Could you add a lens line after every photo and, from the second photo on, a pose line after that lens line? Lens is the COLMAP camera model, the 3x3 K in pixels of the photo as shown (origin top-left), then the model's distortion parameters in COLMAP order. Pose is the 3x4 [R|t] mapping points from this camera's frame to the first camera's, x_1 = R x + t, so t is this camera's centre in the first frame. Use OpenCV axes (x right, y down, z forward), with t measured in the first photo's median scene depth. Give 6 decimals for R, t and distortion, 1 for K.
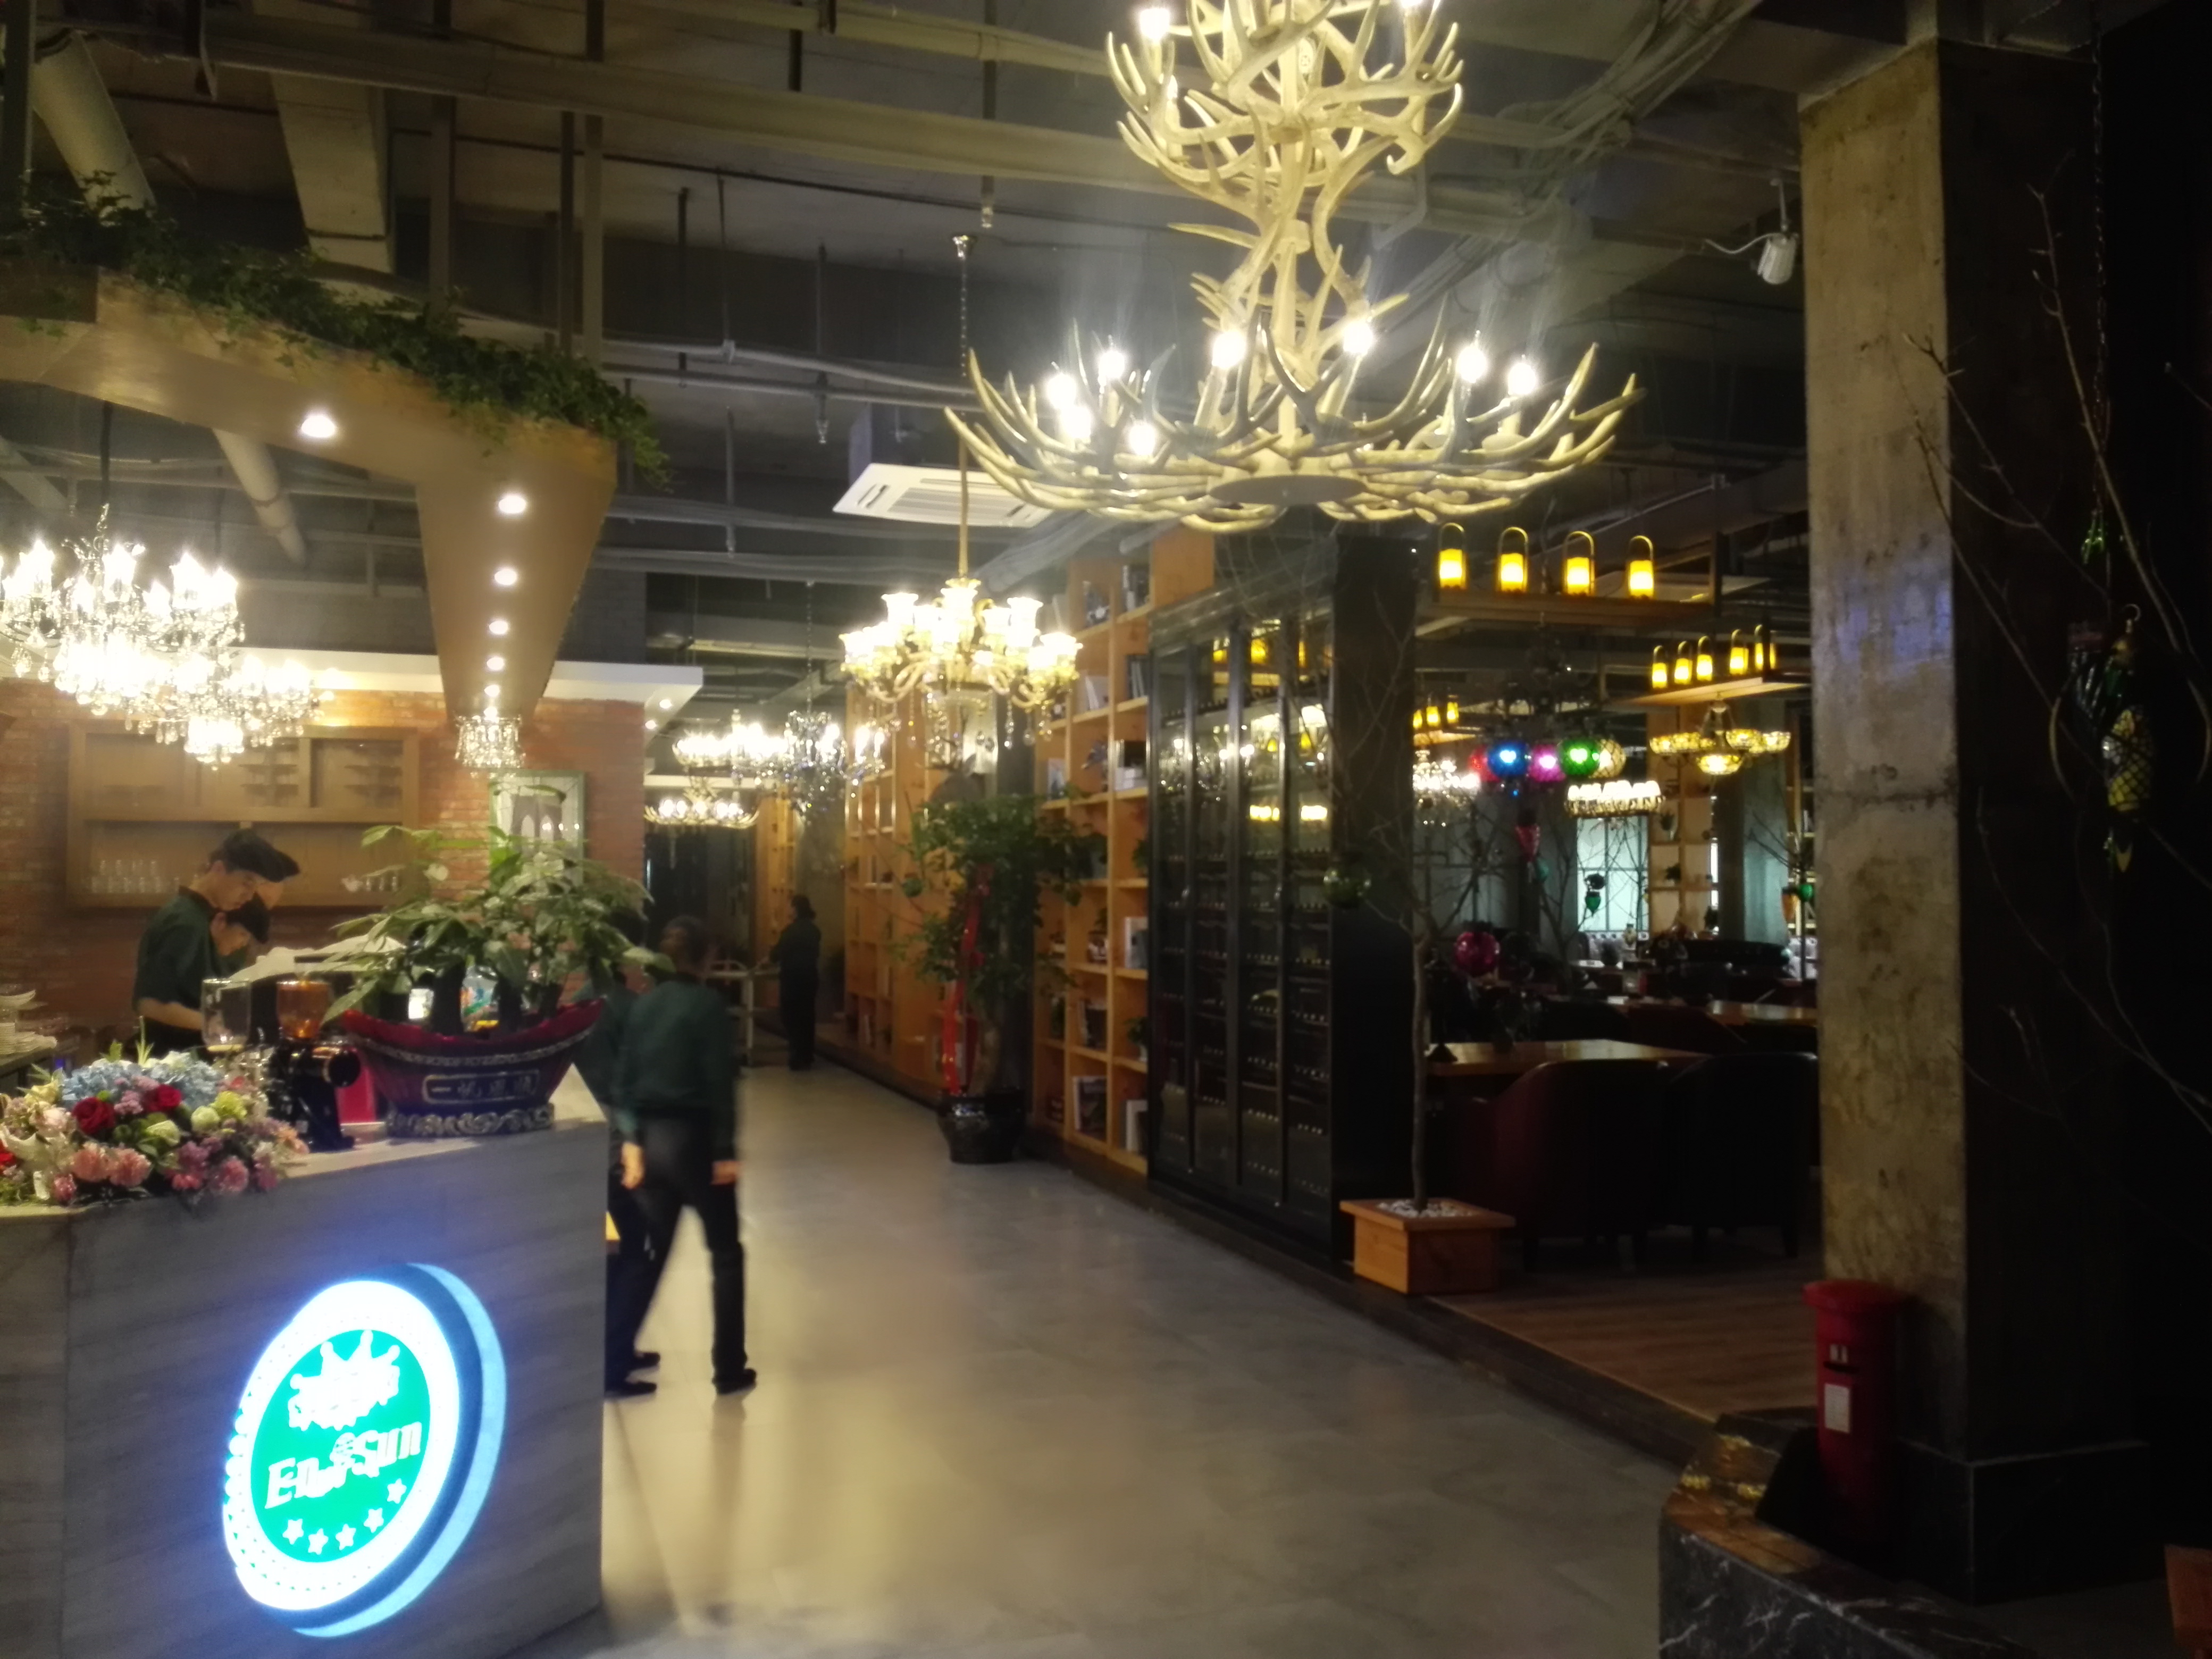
lens RADIAL K [[1815.8, 0, 1101.7], [0, 1815.8, 831.8], [0, 0, 1]] dist [0.096061, -0.178404]
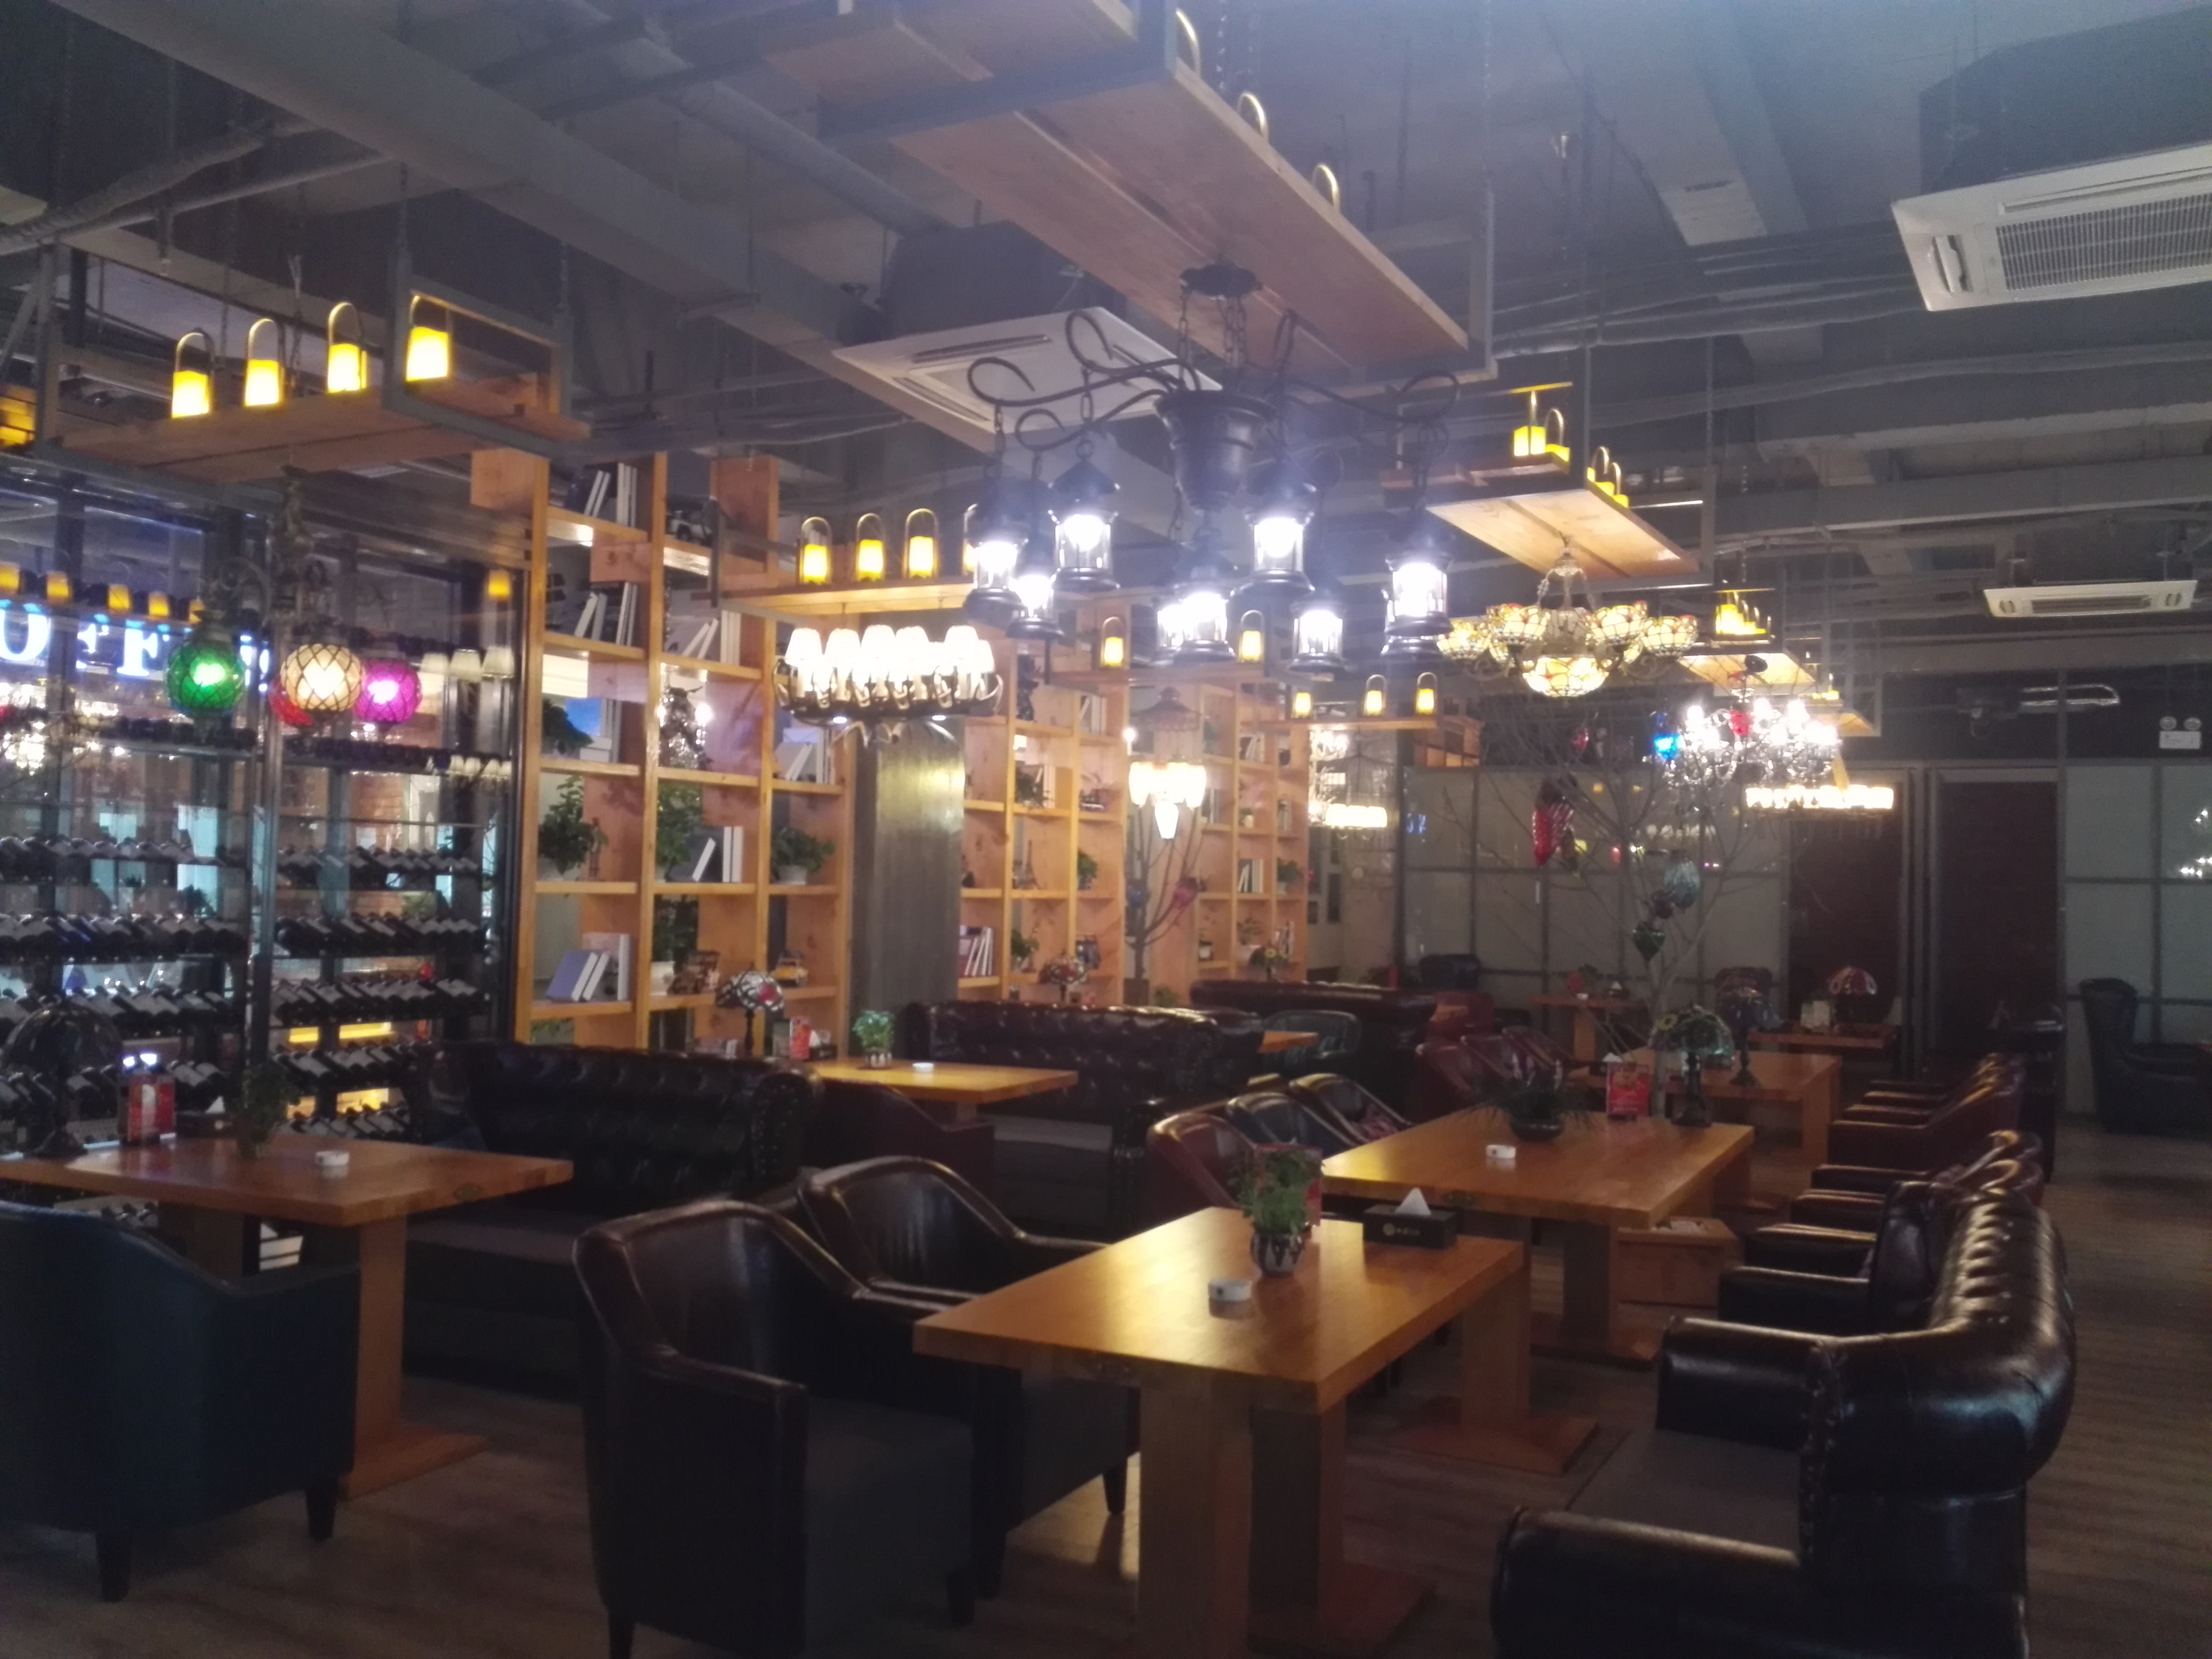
lens RADIAL K [[1815.8, 0, 1120.1], [0, 1815.8, 835.1], [0, 0, 1]] dist [0.096061, -0.178404]
pose [[0.683191, -0.006471, -0.730211, 1.606150], [0.002929, 0.999977, -0.006121, 0.024909], [0.730234, 0.002043, 0.683194, 1.452816]]
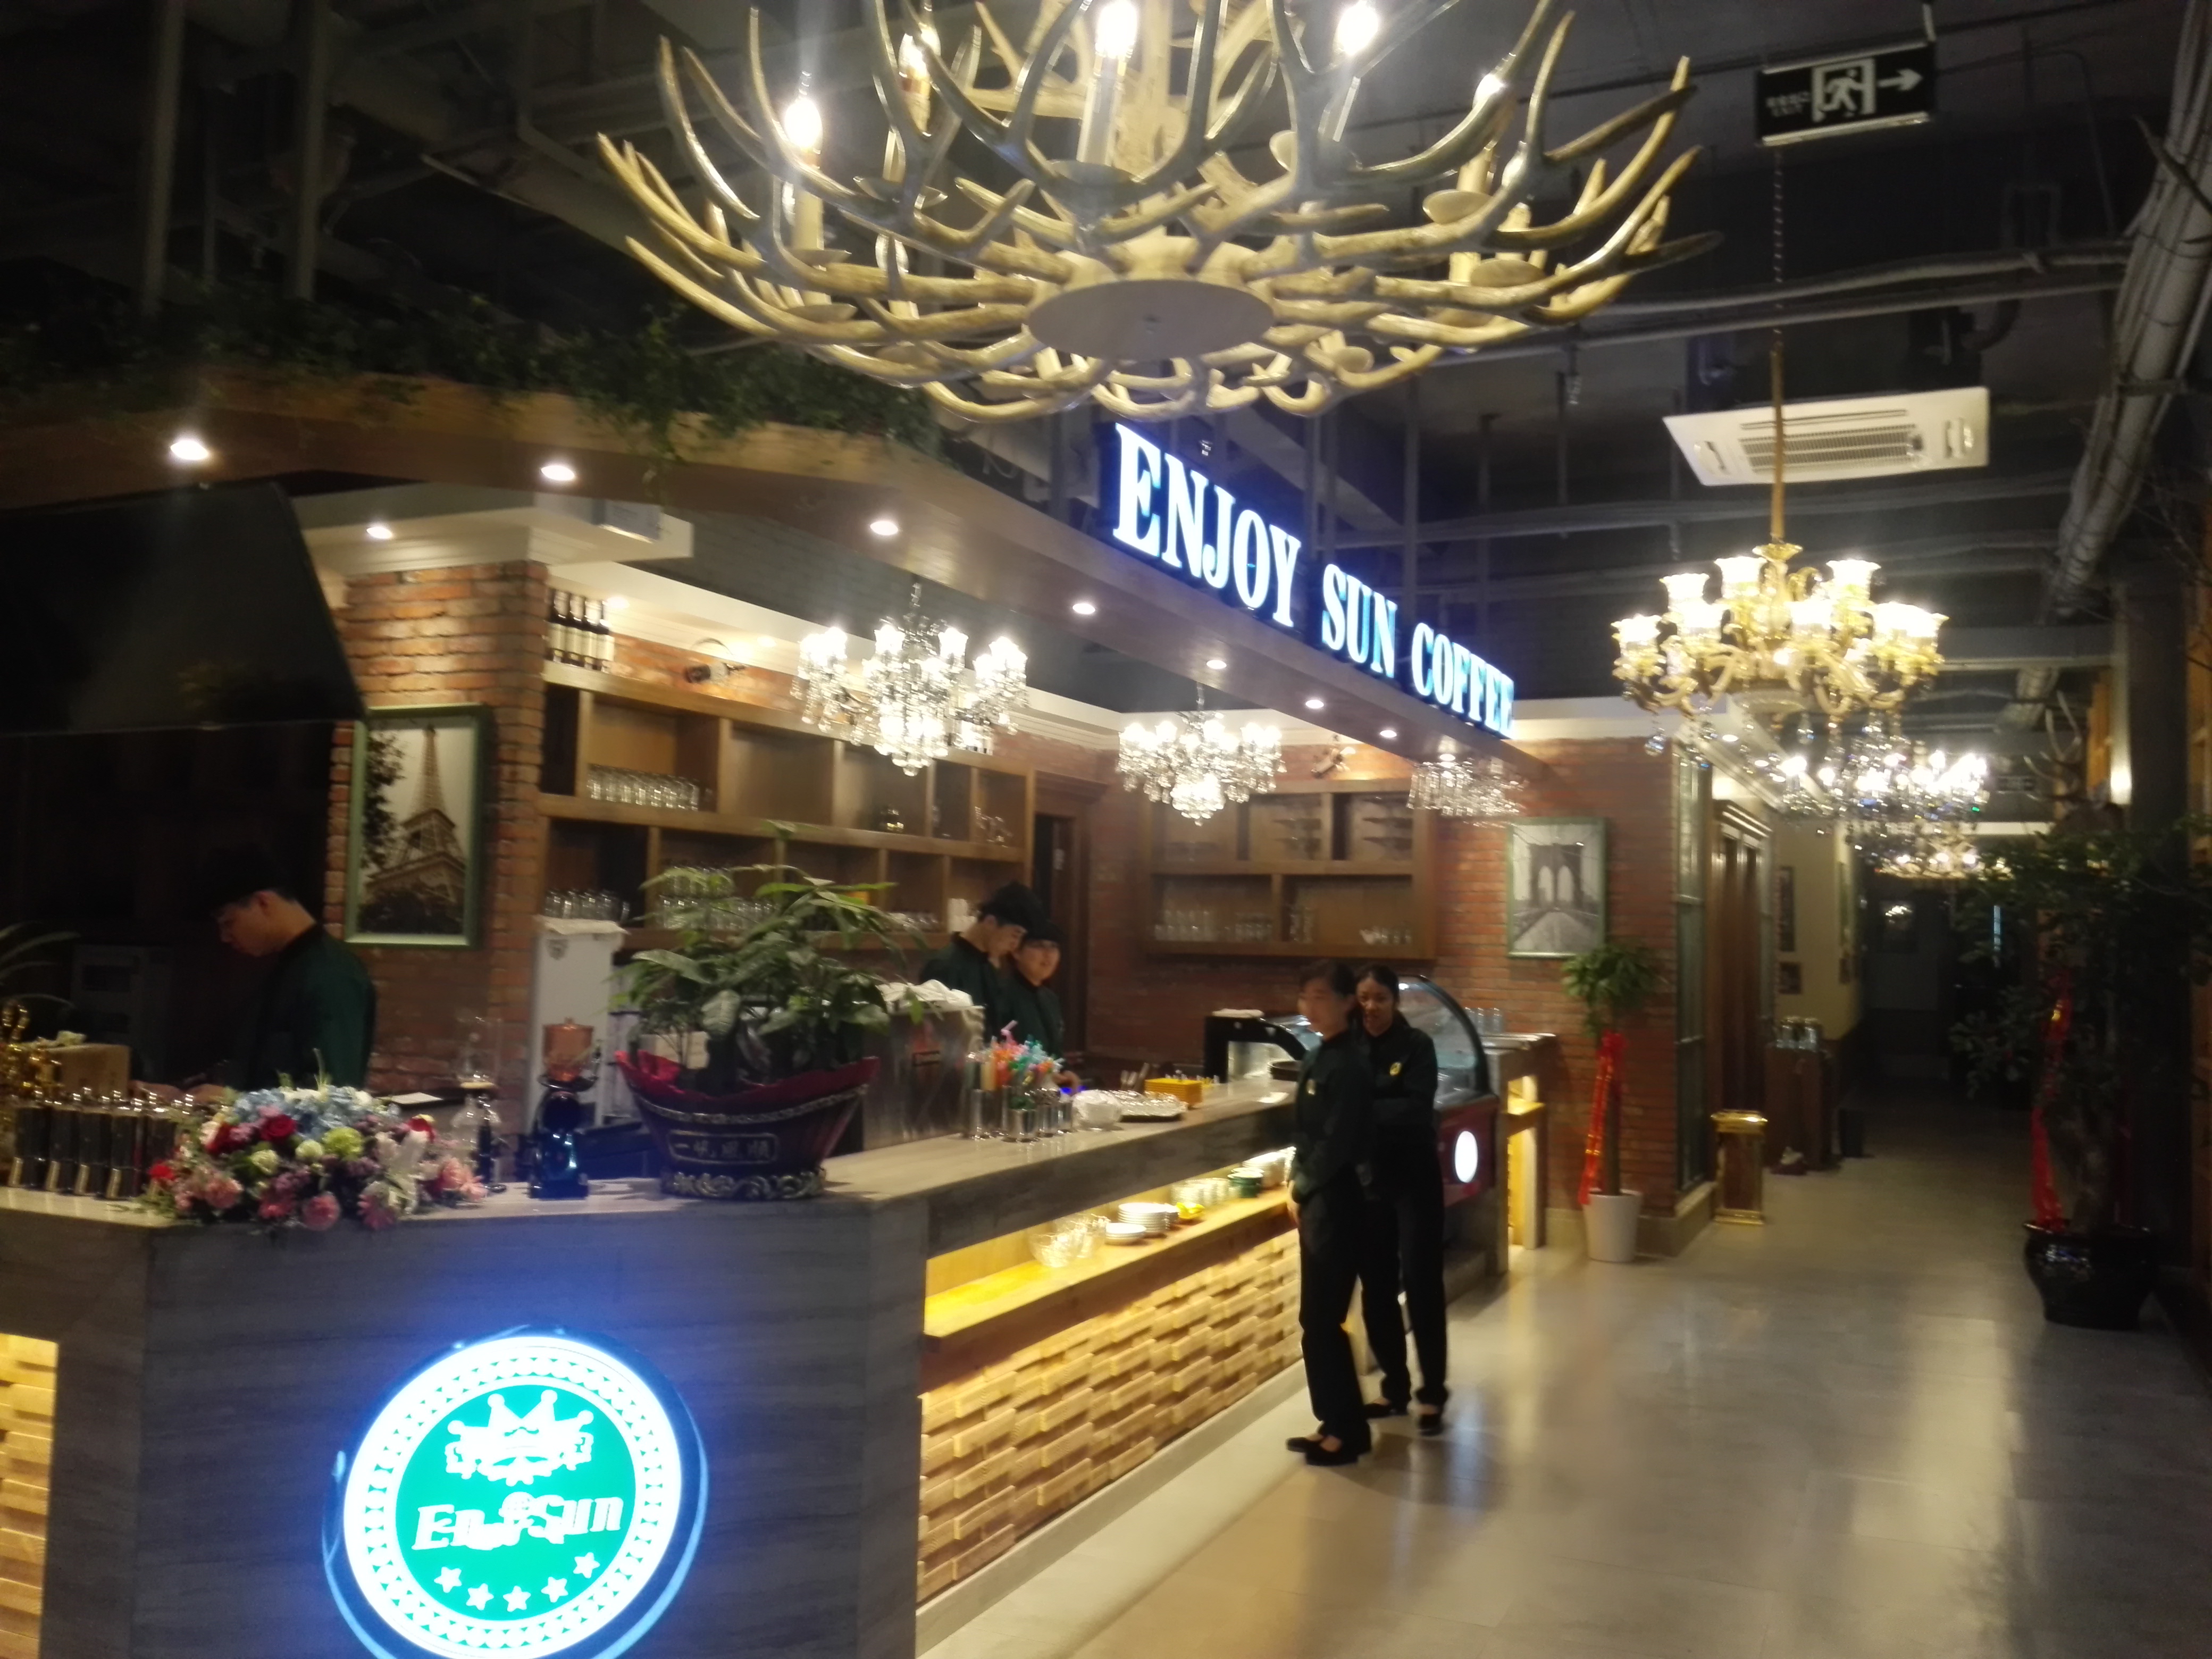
lens RADIAL K [[1815.8, 0, 1110.3], [0, 1815.8, 820.3], [0, 0, 1]] dist [0.096061, -0.178404]
pose [[0.717103, -0.028845, -0.696370, 0.490539], [0.002259, 0.999234, -0.039063, 0.009813], [0.696963, 0.026439, 0.716619, 0.496247]]
